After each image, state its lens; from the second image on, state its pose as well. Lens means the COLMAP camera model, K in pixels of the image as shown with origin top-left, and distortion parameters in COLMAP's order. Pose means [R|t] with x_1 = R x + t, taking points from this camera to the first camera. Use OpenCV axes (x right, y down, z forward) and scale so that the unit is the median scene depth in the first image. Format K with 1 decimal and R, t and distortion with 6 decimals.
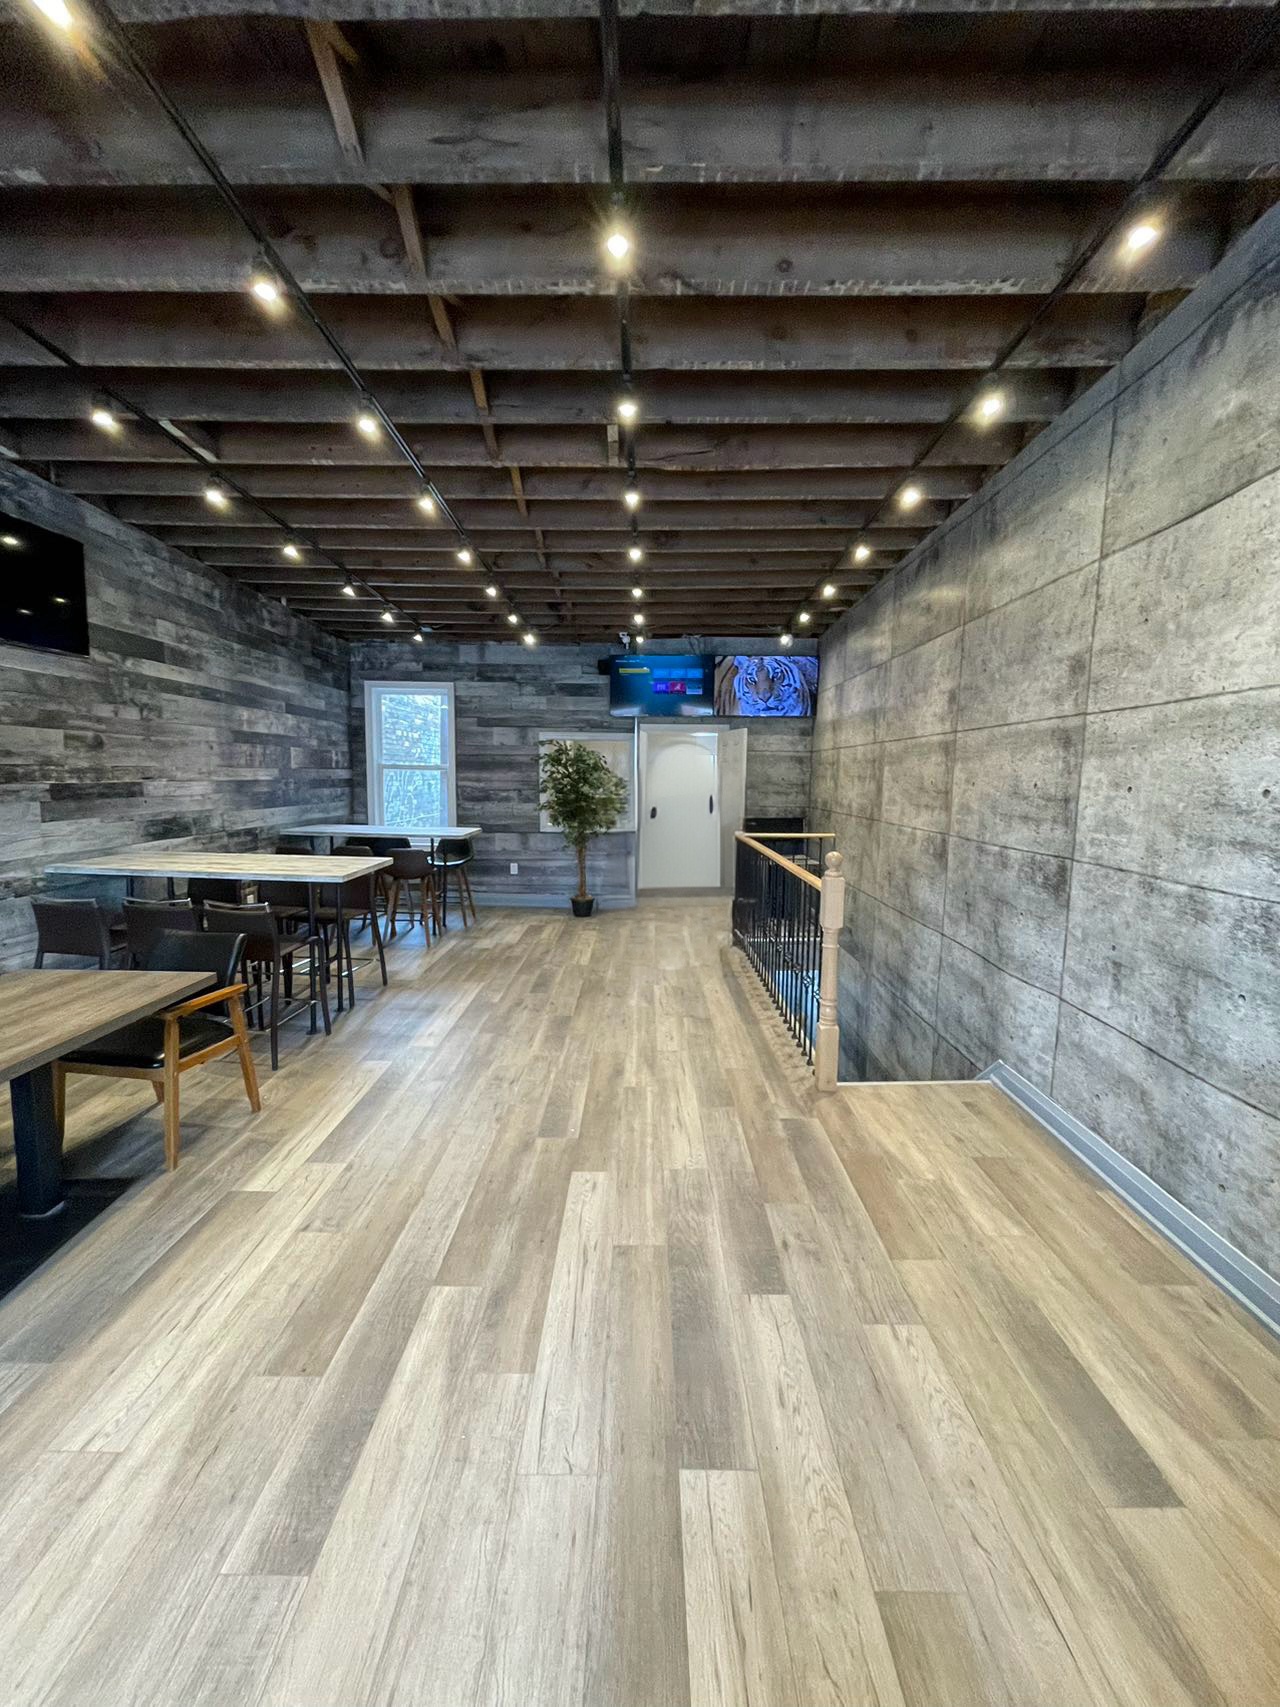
lens RADIAL K [[701.2, 0, 631.5], [0, 701.2, 862.1], [0, 0, 1]] dist [0.000900, 0.000148]
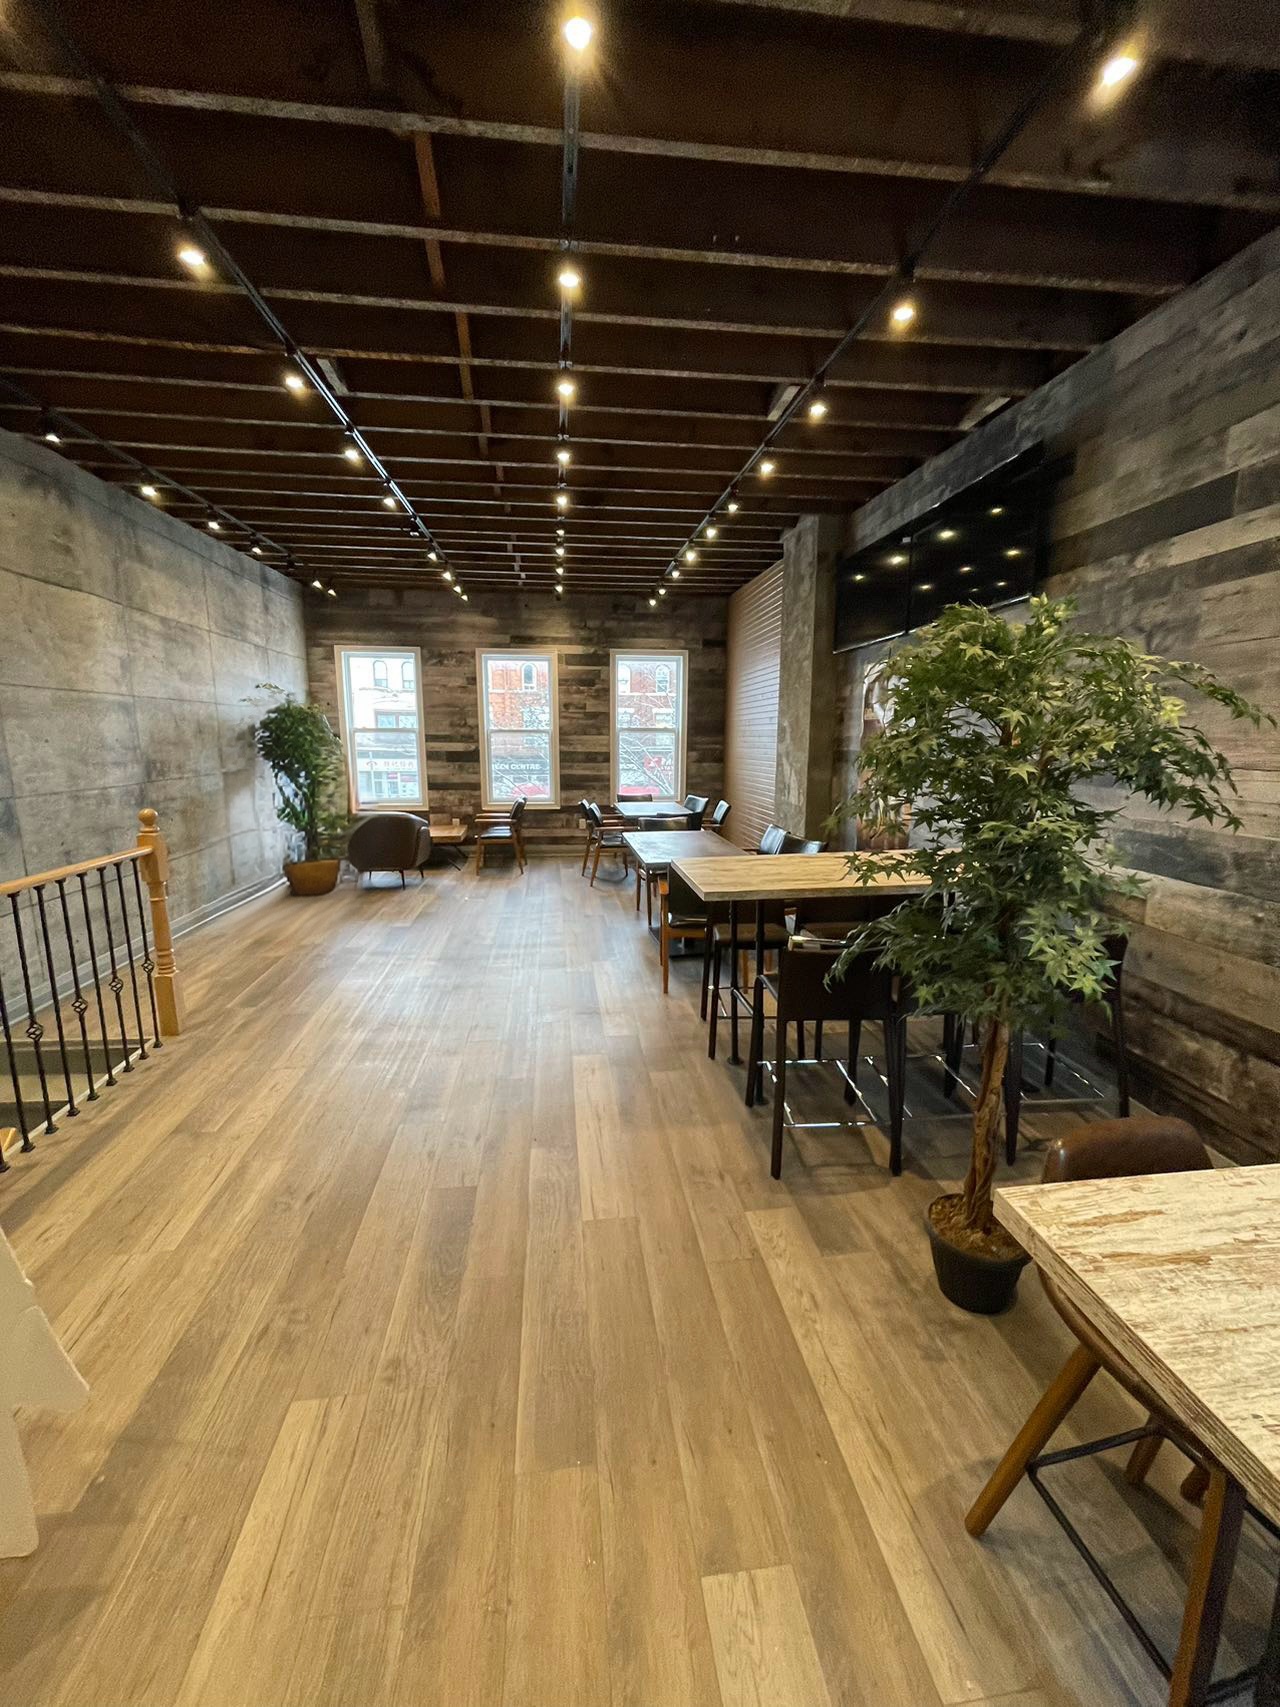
lens RADIAL K [[701.2, 0, 631.5], [0, 701.2, 862.1], [0, 0, 1]] dist [0.000900, 0.000148]
pose [[-0.991452, 0.007569, -0.130253, -0.253459], [-0.031623, 0.954609, 0.296179, -0.240065], [0.126582, 0.297766, -0.946209, 1.869178]]
